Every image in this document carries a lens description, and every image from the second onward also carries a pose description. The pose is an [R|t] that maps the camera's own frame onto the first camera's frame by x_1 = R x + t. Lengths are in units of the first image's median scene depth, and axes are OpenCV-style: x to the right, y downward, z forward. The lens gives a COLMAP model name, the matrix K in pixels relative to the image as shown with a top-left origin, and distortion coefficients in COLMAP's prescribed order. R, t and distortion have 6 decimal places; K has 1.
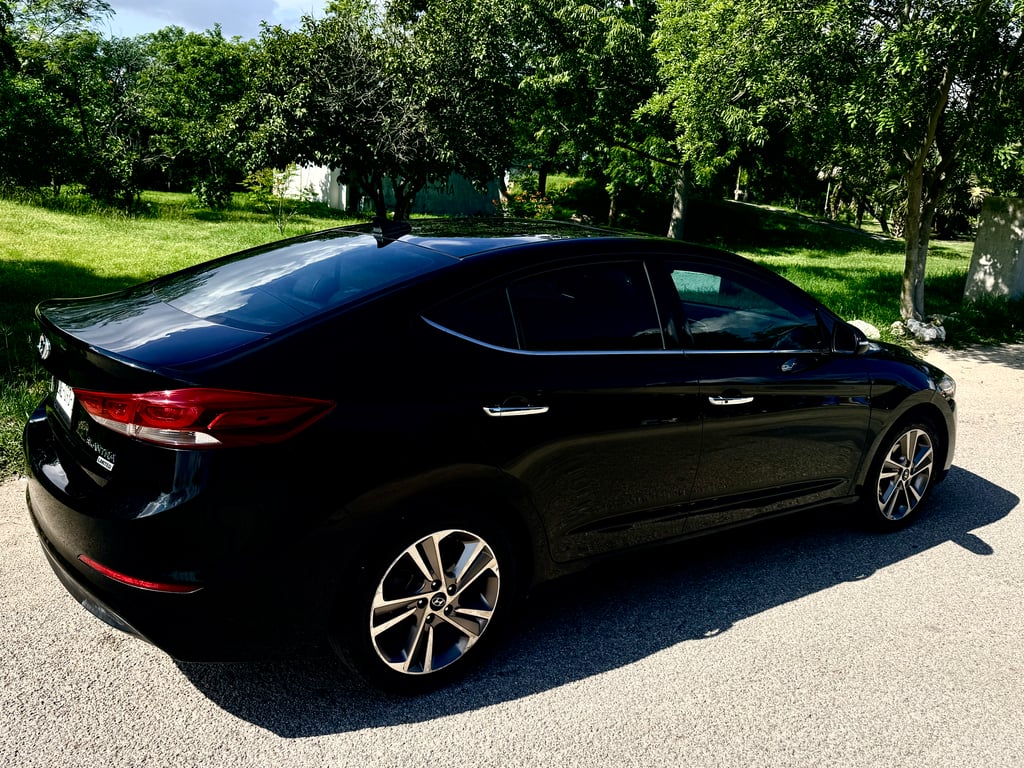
lens RADIAL K [[811.1, 0, 512.0], [0, 811.1, 384.0], [0, 0, 1]] dist [0.063161, -0.073627]
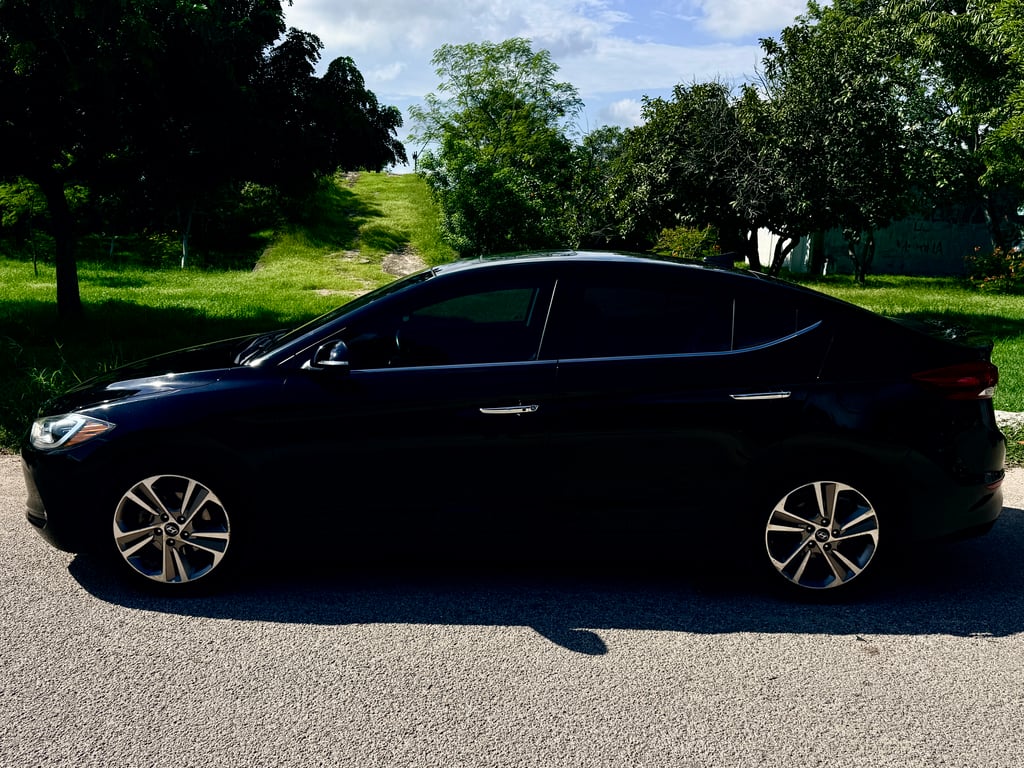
lens RADIAL K [[818.0, 0, 527.1], [0, 818.0, 422.8], [0, 0, 1]] dist [0.017070, -0.005230]
pose [[0.836063, 0.075165, -0.543460, 1.036157], [-0.095103, 0.995430, -0.008630, 0.049407], [0.540328, 0.058900, 0.839391, 0.198321]]
